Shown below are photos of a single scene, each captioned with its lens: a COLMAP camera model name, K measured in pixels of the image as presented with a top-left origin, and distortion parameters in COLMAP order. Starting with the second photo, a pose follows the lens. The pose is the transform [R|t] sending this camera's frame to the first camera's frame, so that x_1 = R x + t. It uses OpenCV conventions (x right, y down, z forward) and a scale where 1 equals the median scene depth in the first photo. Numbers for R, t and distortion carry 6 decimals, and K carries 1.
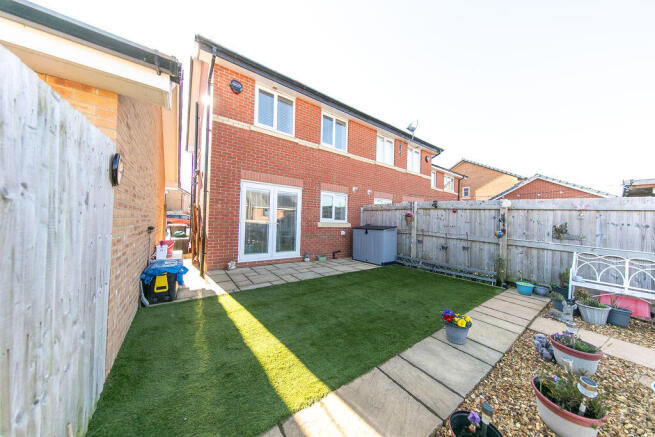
lens RADIAL K [[204.7, 0, 328.0], [0, 204.7, 219.7], [0, 0, 1]] dist [0.008450, -0.000232]
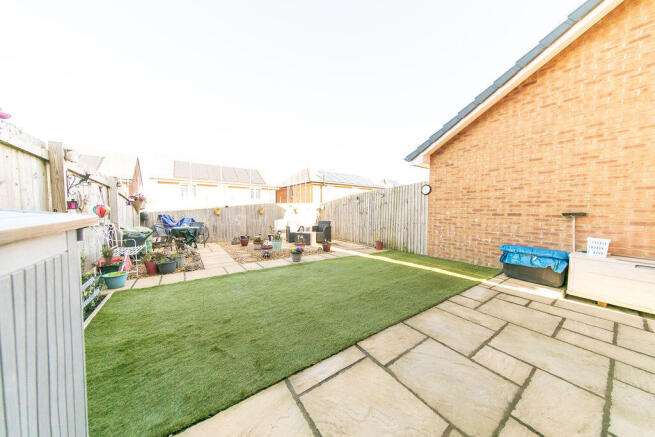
lens RADIAL K [[204.7, 0, 329.6], [0, 204.7, 216.4], [0, 0, 1]] dist [0.008450, -0.000232]
pose [[-0.999475, -0.031600, 0.007137, 0.117418], [-0.031365, 0.999032, 0.030842, 0.035530], [-0.008105, 0.030602, -0.999499, 1.169126]]
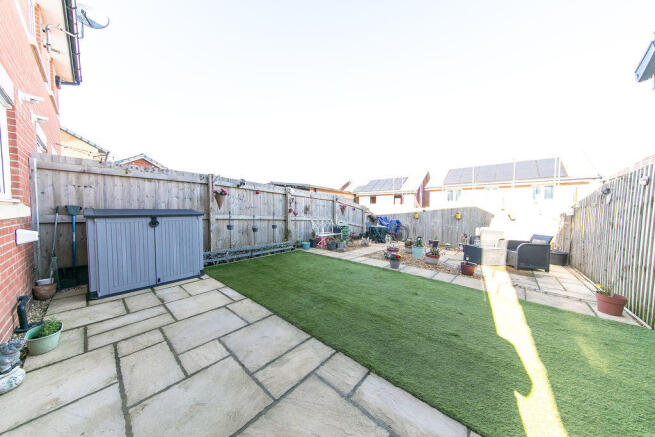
lens RADIAL K [[204.7, 0, 329.1], [0, 204.7, 221.9], [0, 0, 1]] dist [0.008450, -0.000232]
pose [[-0.237838, -0.081955, 0.967841, -0.408594], [-0.021299, 0.996634, 0.079160, 0.013324], [-0.971071, -0.001787, -0.238783, 0.809370]]
